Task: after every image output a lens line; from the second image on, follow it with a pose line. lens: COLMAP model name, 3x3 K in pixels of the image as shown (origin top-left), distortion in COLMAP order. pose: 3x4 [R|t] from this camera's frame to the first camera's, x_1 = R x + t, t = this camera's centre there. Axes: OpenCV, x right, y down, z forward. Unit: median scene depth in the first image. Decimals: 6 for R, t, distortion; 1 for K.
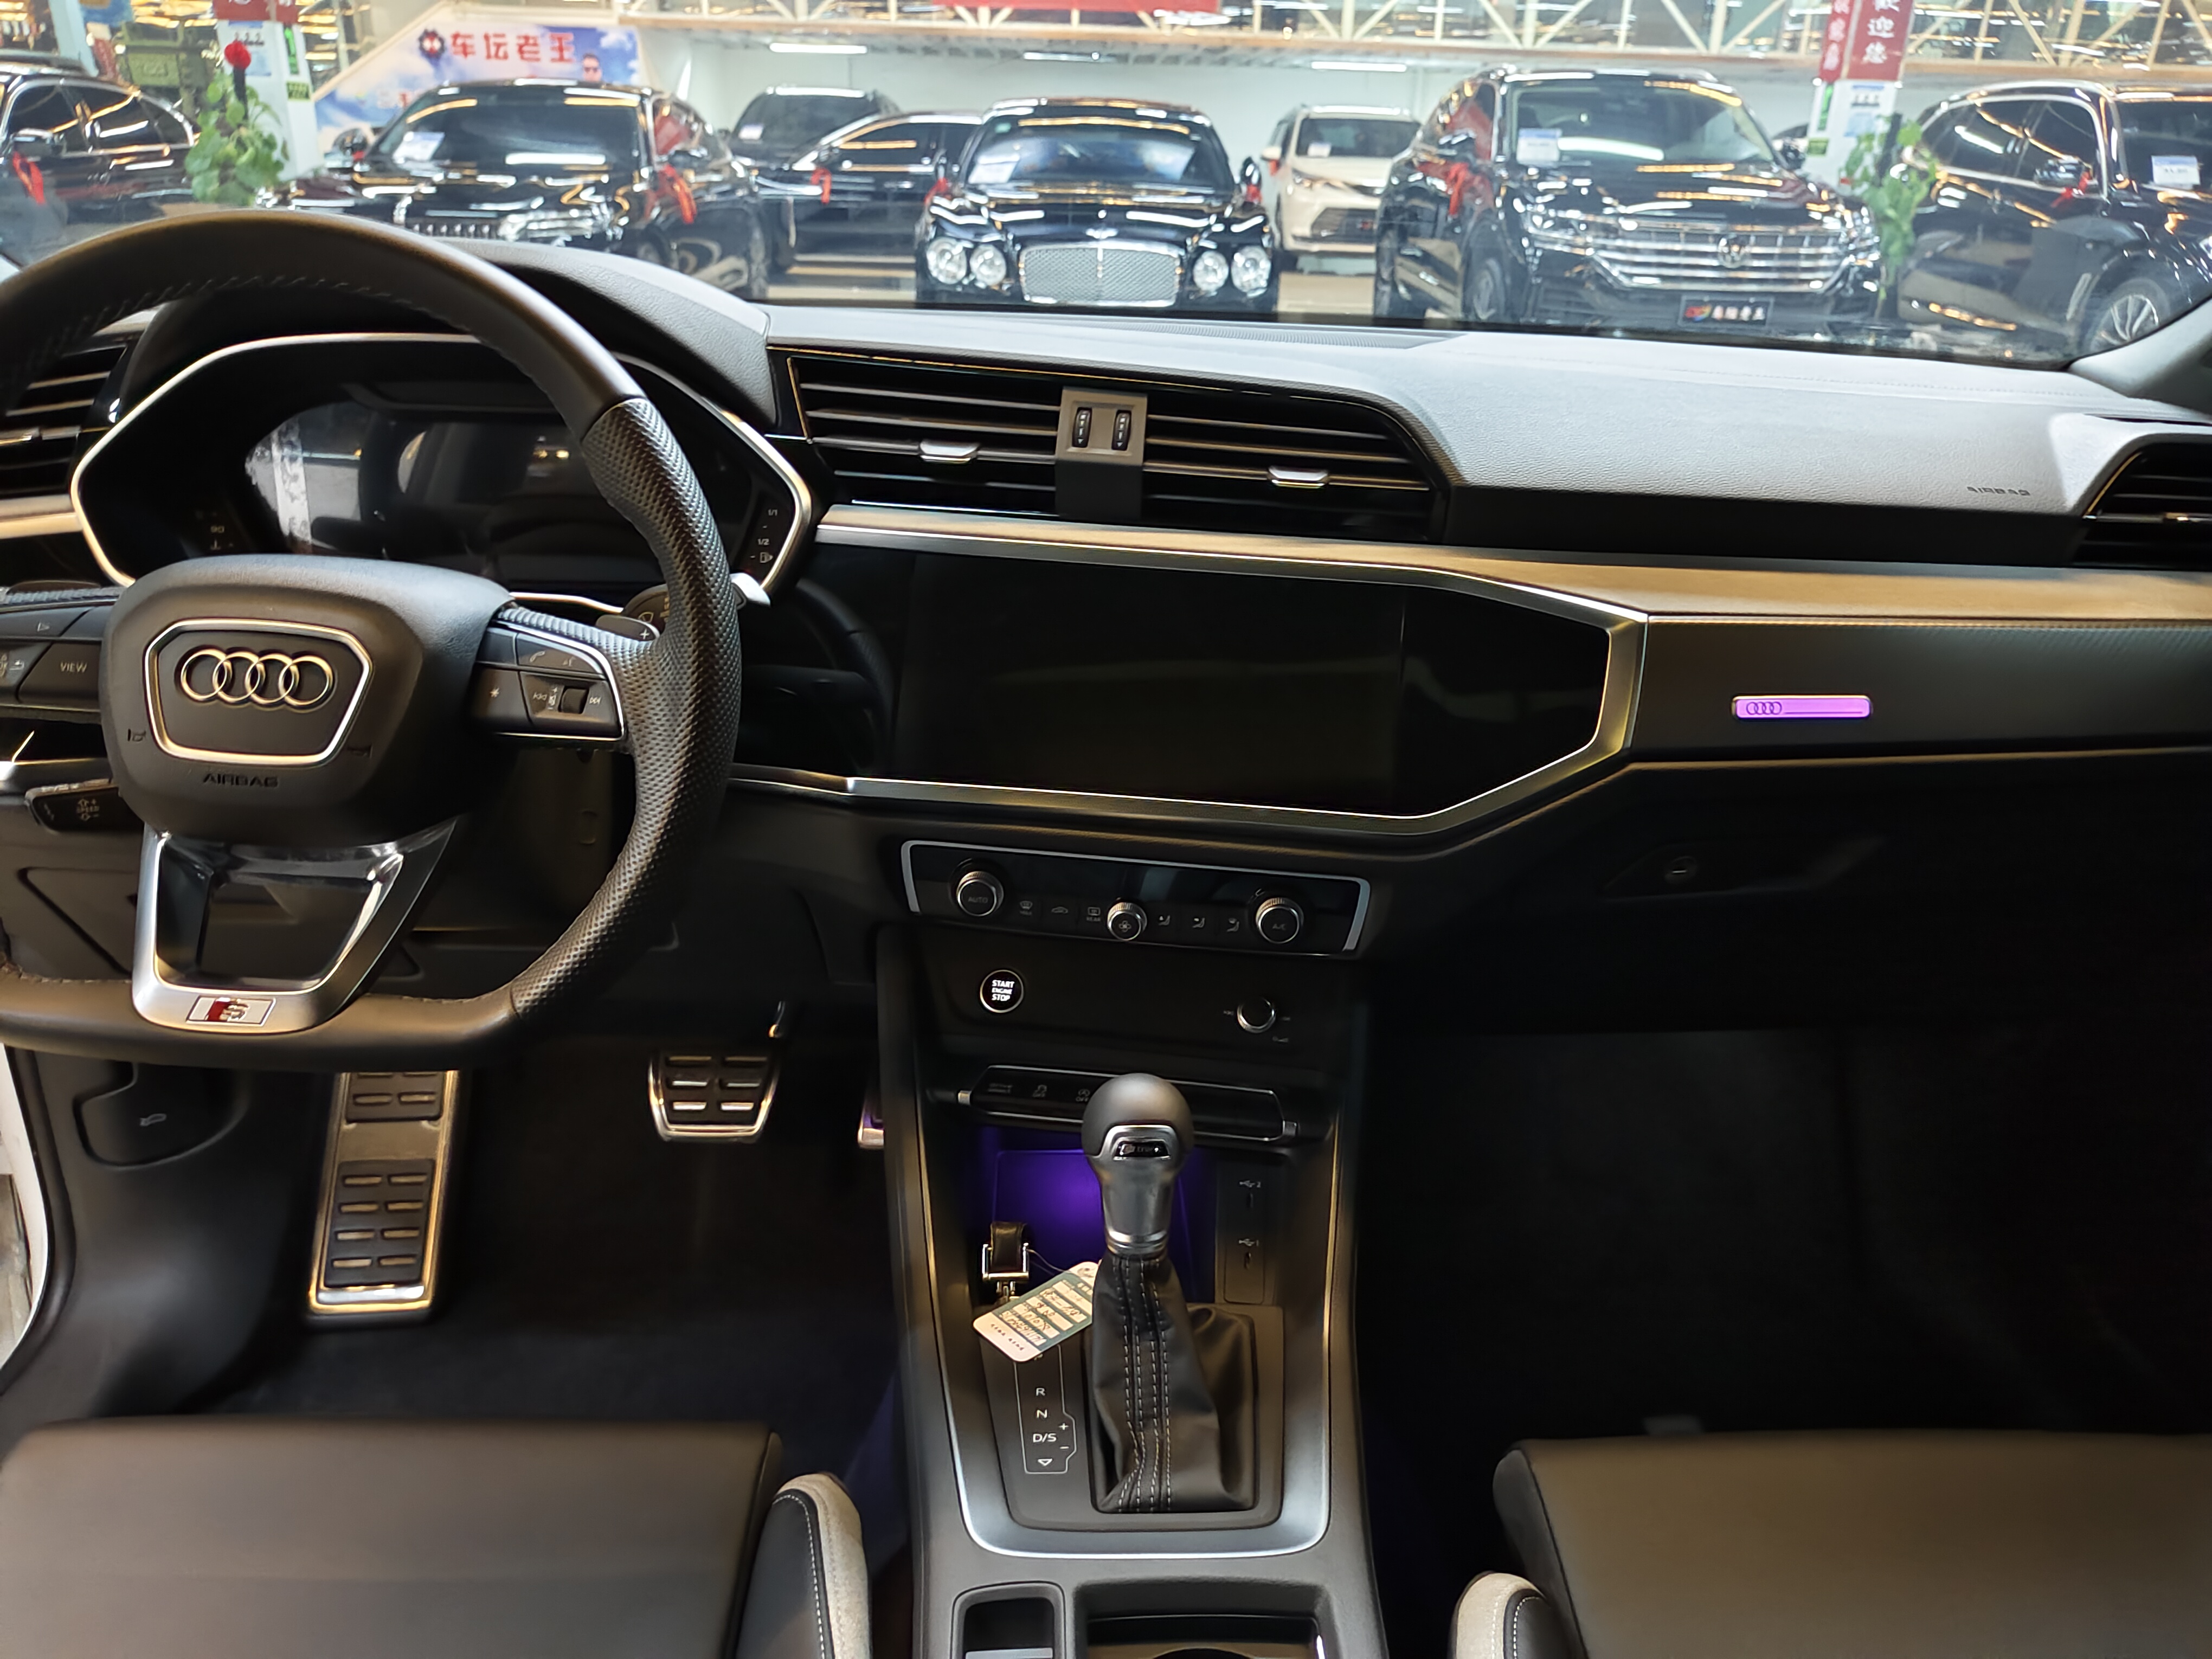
lens RADIAL K [[1556.3, 0, 1119.2], [0, 1556.3, 825.5], [0, 0, 1]] dist [0.036904, -0.040631]
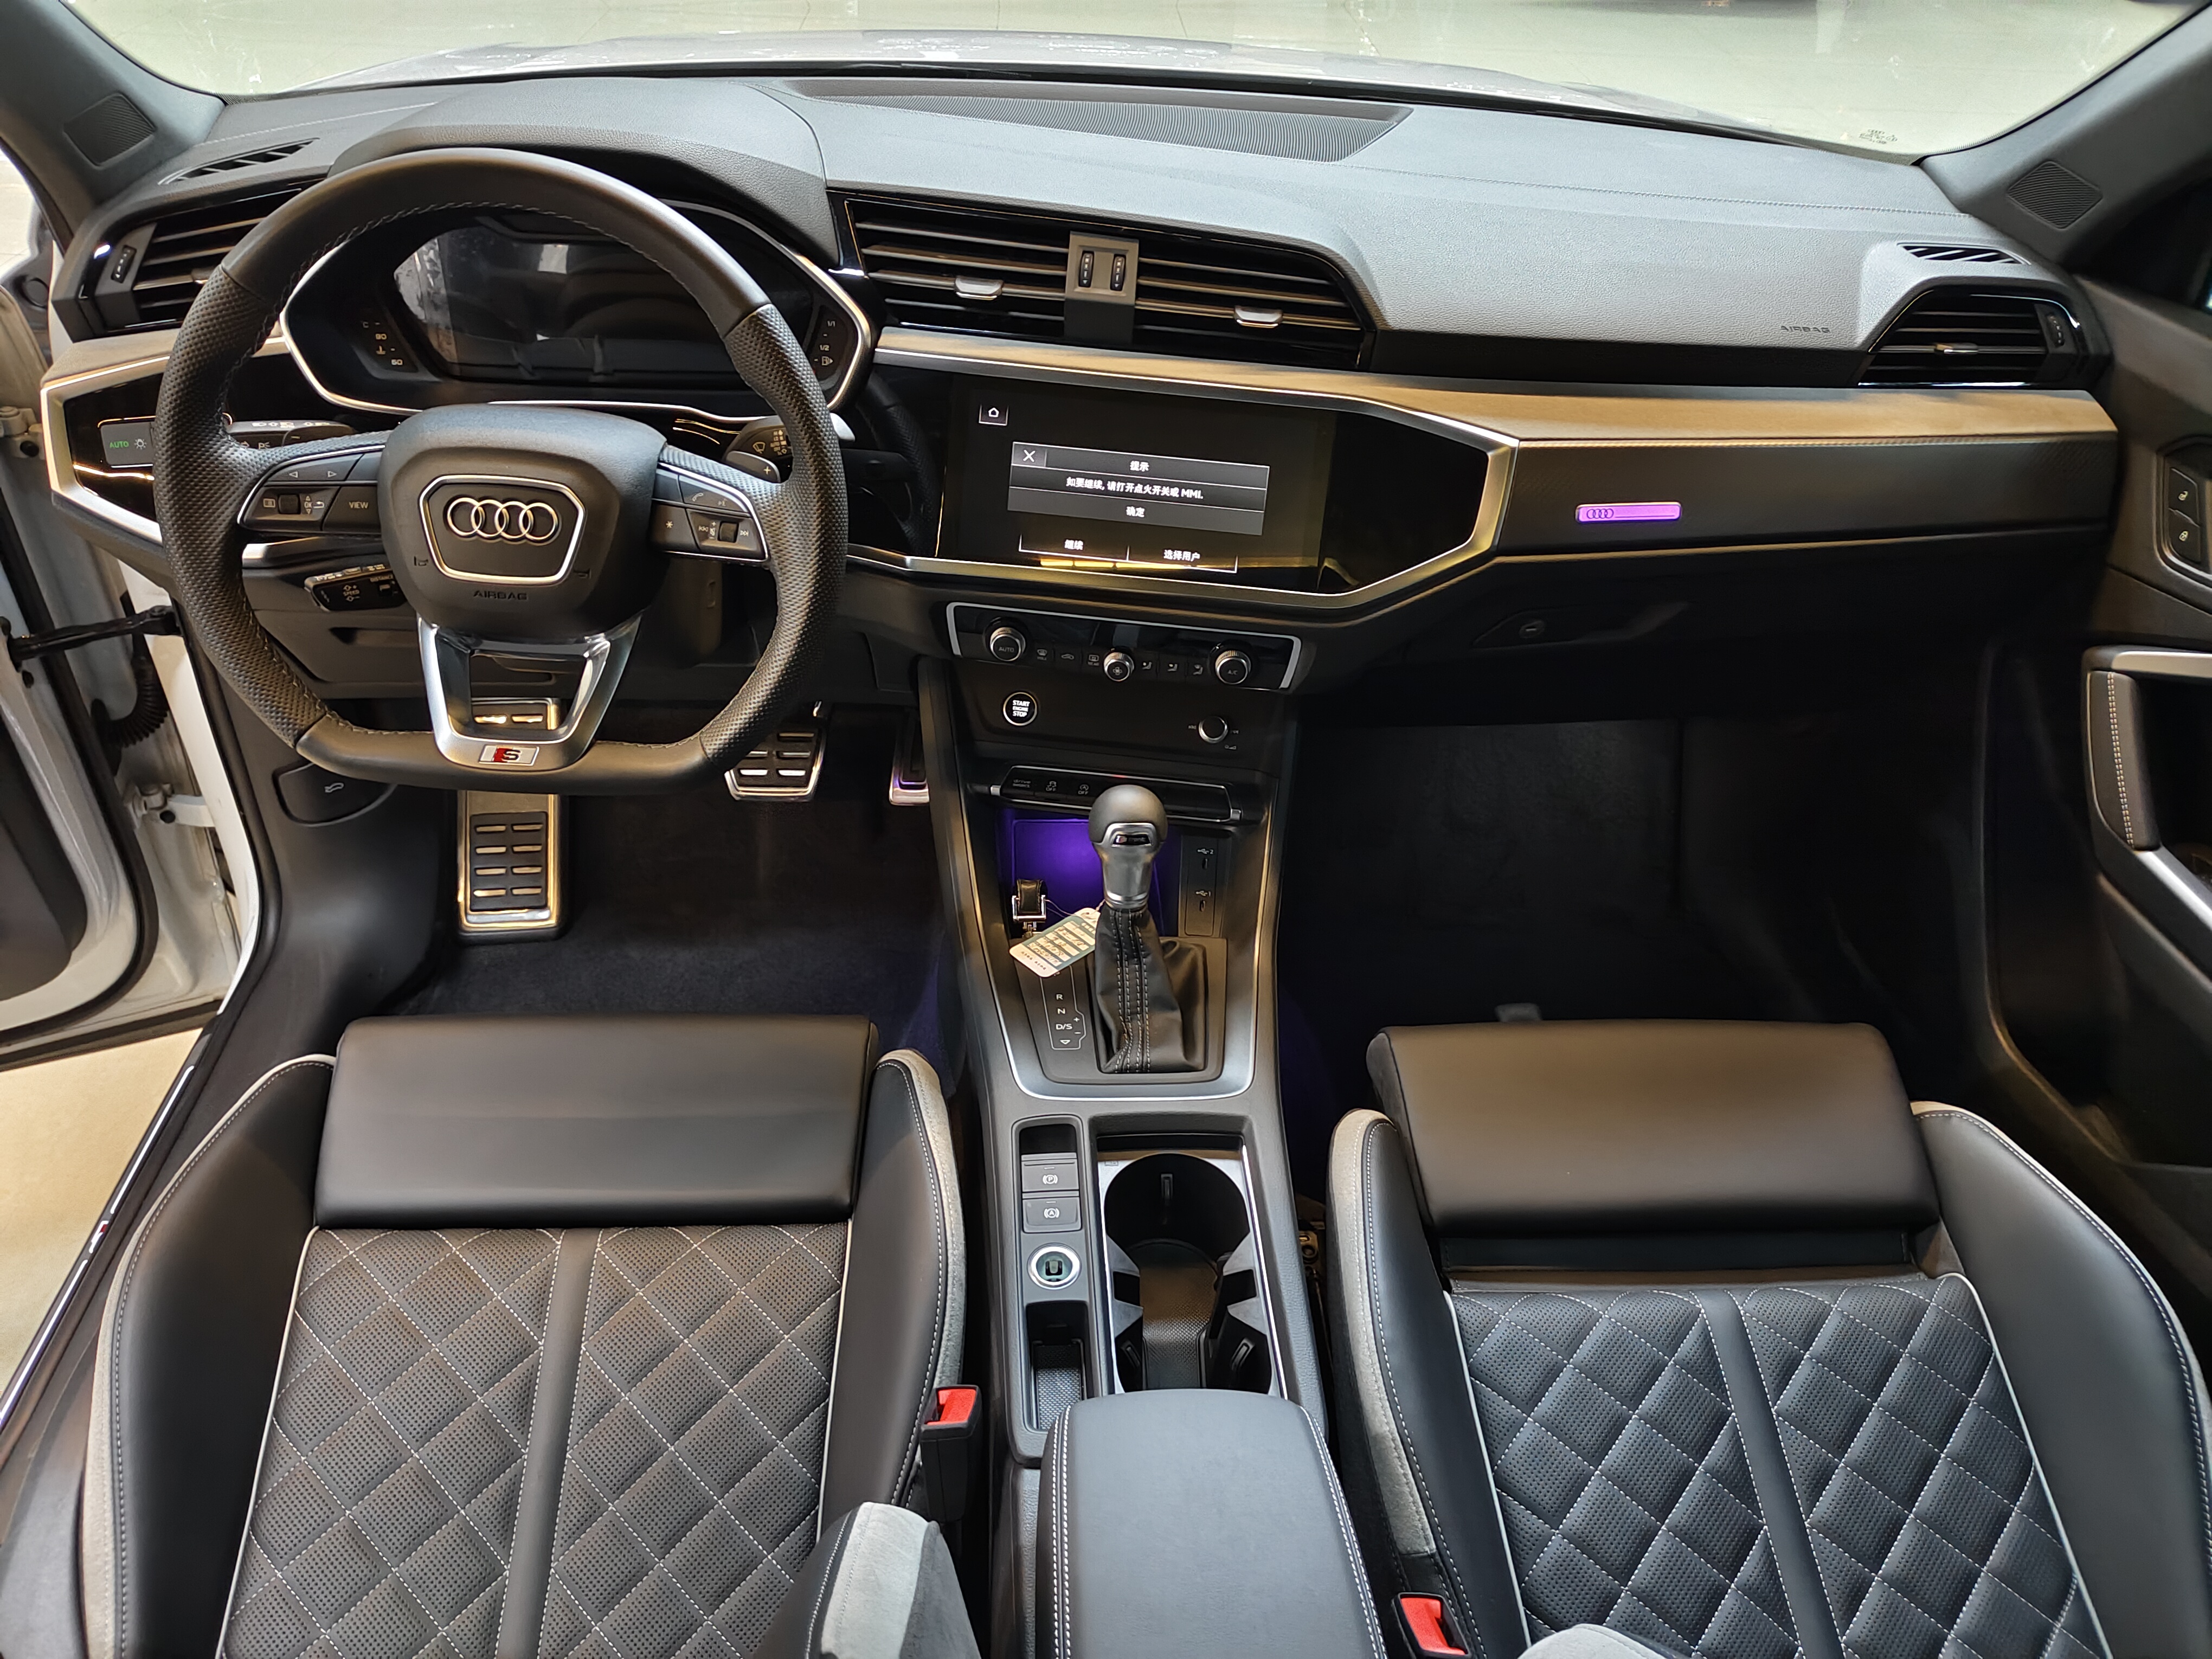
lens RADIAL K [[1556.3, 0, 1109.1], [0, 1556.3, 847.7], [0, 0, 1]] dist [0.036904, -0.040631]
pose [[0.999714, 0.000694, 0.023901, -0.034841], [-0.007023, 0.964009, 0.265776, -0.141637], [-0.022856, -0.265868, 0.963738, -0.324185]]
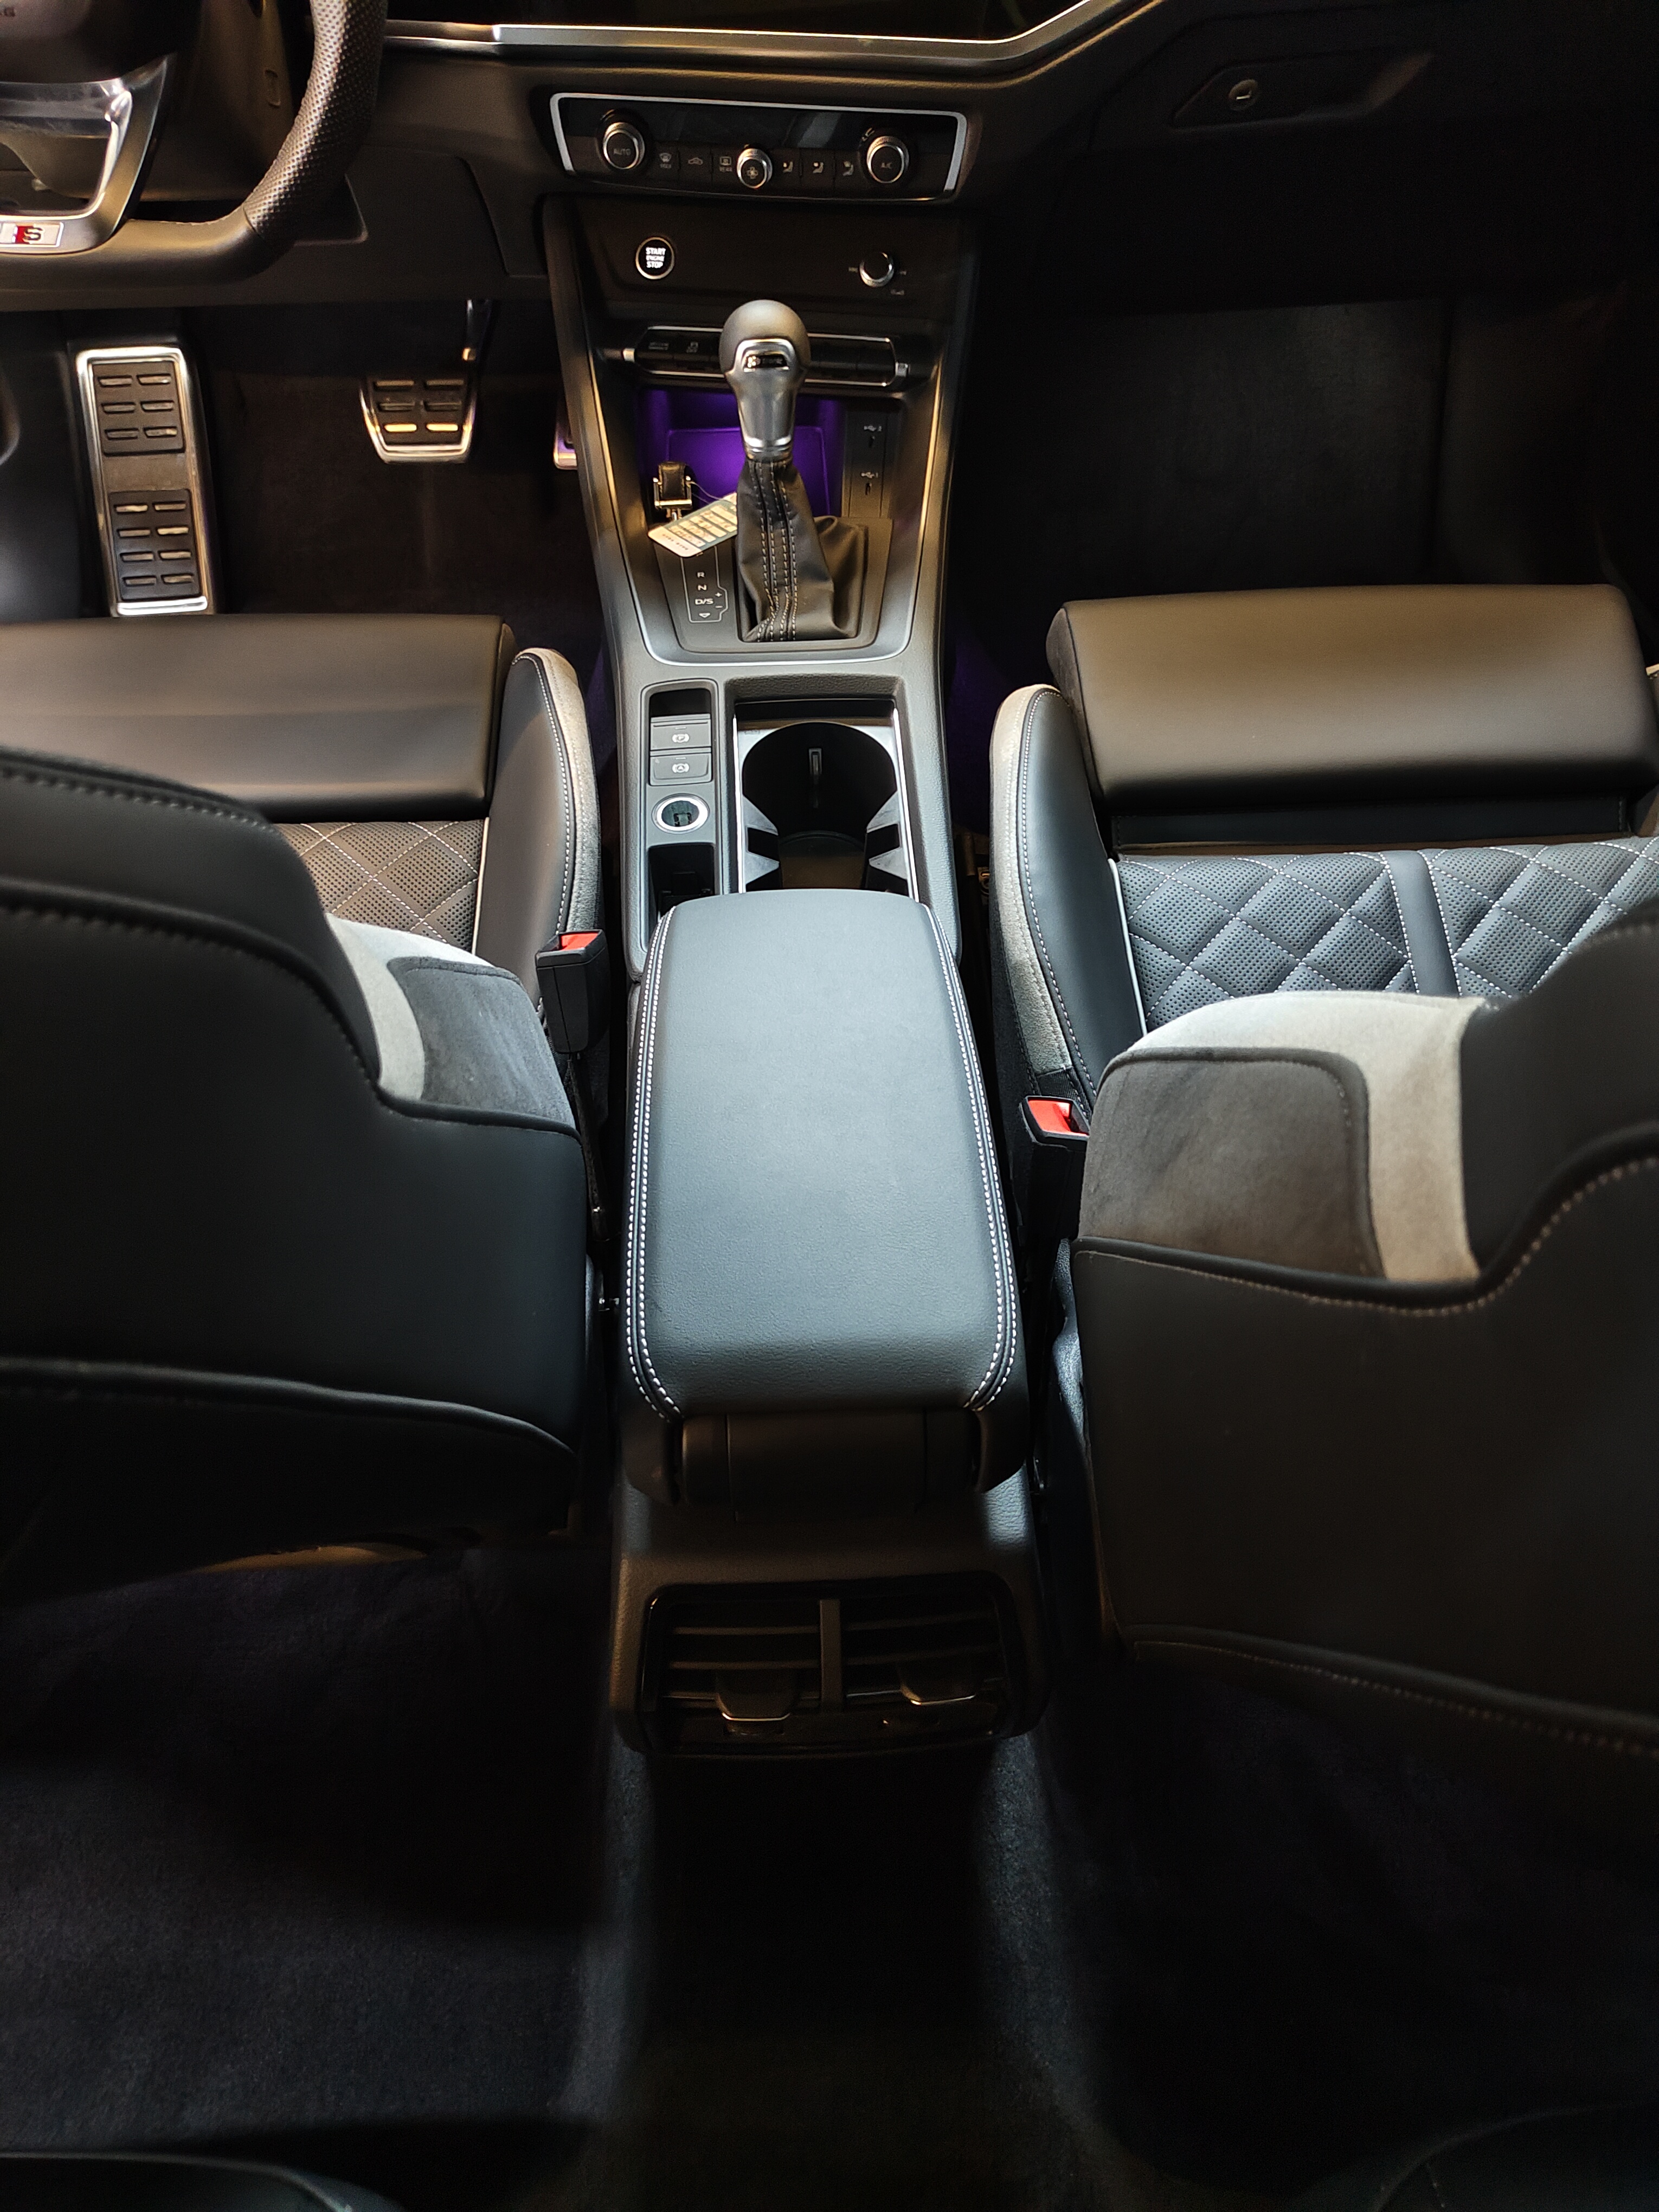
lens RADIAL K [[1556.3, 0, 816.8], [0, 1556.3, 1113.6], [0, 0, 1]] dist [0.036904, -0.040631]
pose [[0.999357, -0.023057, -0.027442, 0.065788], [0.033528, 0.872017, 0.488325, 0.105296], [0.012670, -0.488931, 0.872230, -0.337169]]
